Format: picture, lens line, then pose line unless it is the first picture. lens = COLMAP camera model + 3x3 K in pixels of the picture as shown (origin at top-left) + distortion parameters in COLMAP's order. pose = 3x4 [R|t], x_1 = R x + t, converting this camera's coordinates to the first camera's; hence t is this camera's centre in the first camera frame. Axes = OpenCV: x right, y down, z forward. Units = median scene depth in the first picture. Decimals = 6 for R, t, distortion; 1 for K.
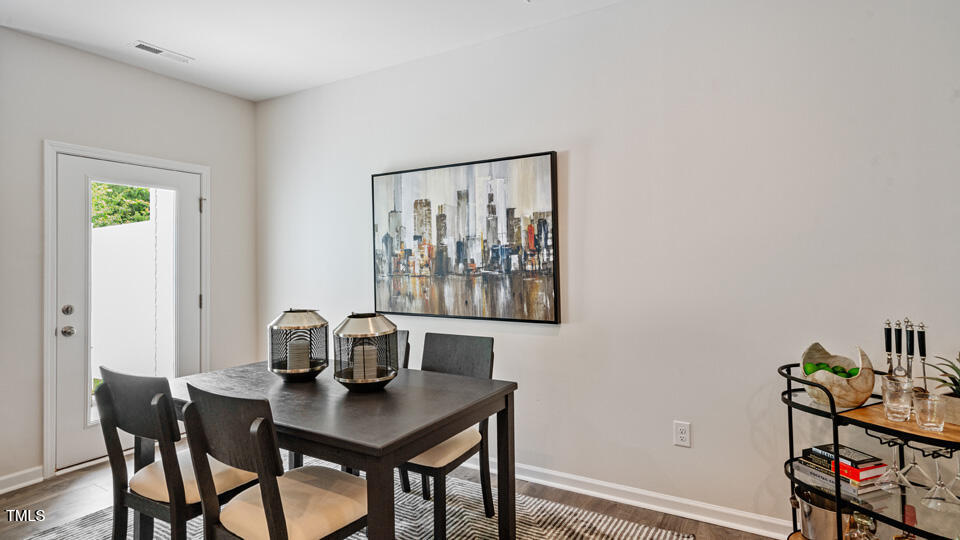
lens RADIAL K [[506.6, 0, 482.6], [0, 506.6, 265.5], [0, 0, 1]] dist [0.006461, 0.000476]
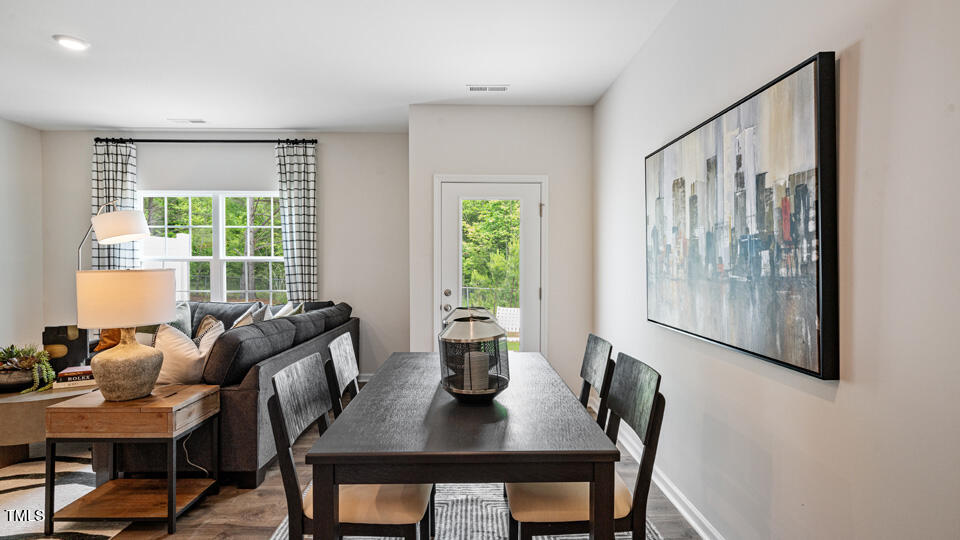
lens RADIAL K [[471.9, 0, 482.4], [0, 471.9, 268.6], [0, 0, 1]] dist [0.010443, 0.000590]
pose [[0.526349, 0.022766, -0.849964, 0.359268], [-0.014003, 0.999738, 0.018106, -0.004575], [0.850153, 0.002372, 0.526530, 0.410683]]
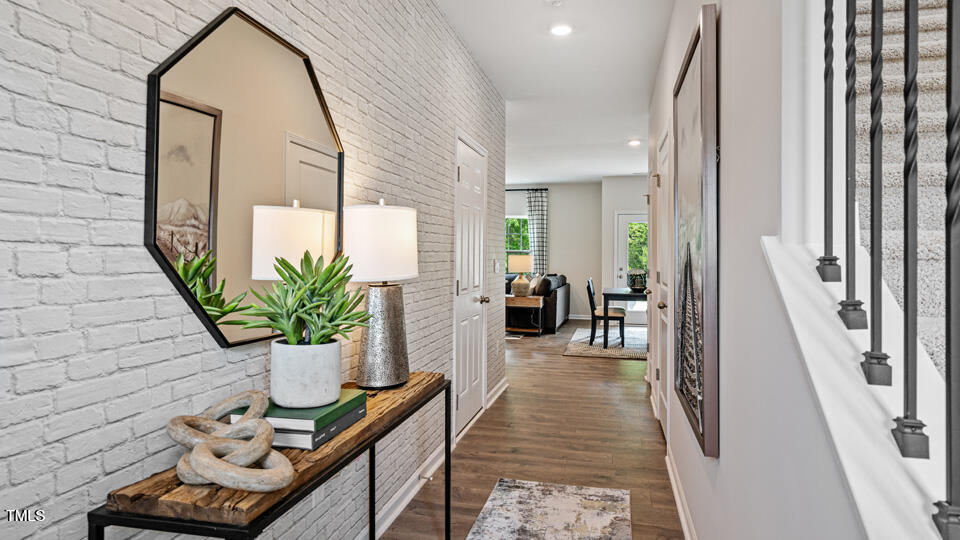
lens RADIAL K [[573.4, 0, 490.9], [0, 573.4, 246.0], [0, 0, 1]] dist [-0.000169, -0.000011]
pose [[0.306238, 0.000045, -0.951955, 2.089263], [-0.022622, 0.999718, -0.007230, -0.002368], [0.951686, 0.023749, 0.306153, -0.697789]]
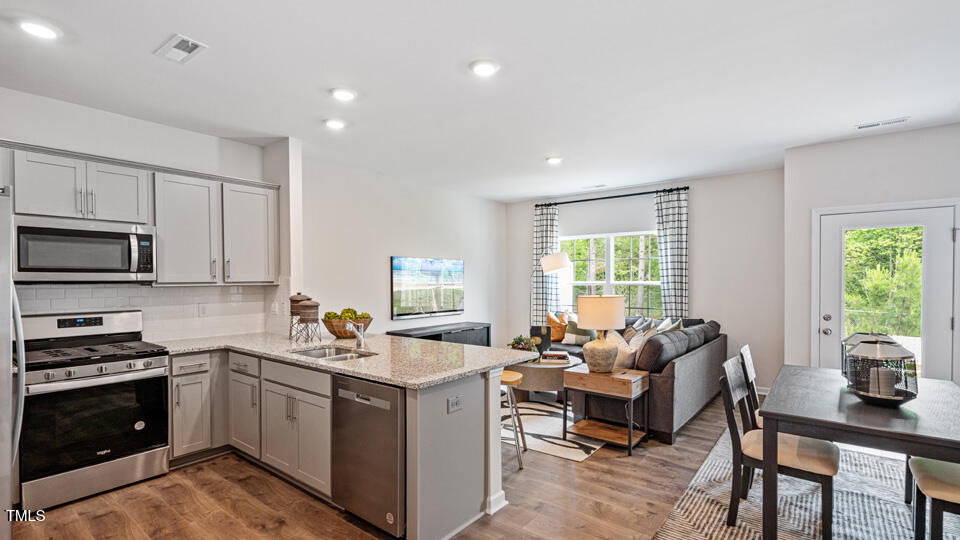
lens RADIAL K [[448.7, 0, 477.5], [0, 448.7, 284.6], [0, 0, 1]] dist [0.001212, 0.000769]
pose [[-0.135091, 0.024647, -0.990527, 0.669543], [-0.003835, 0.999670, 0.025398, -0.041939], [0.990826, 0.007230, -0.134952, 0.157963]]
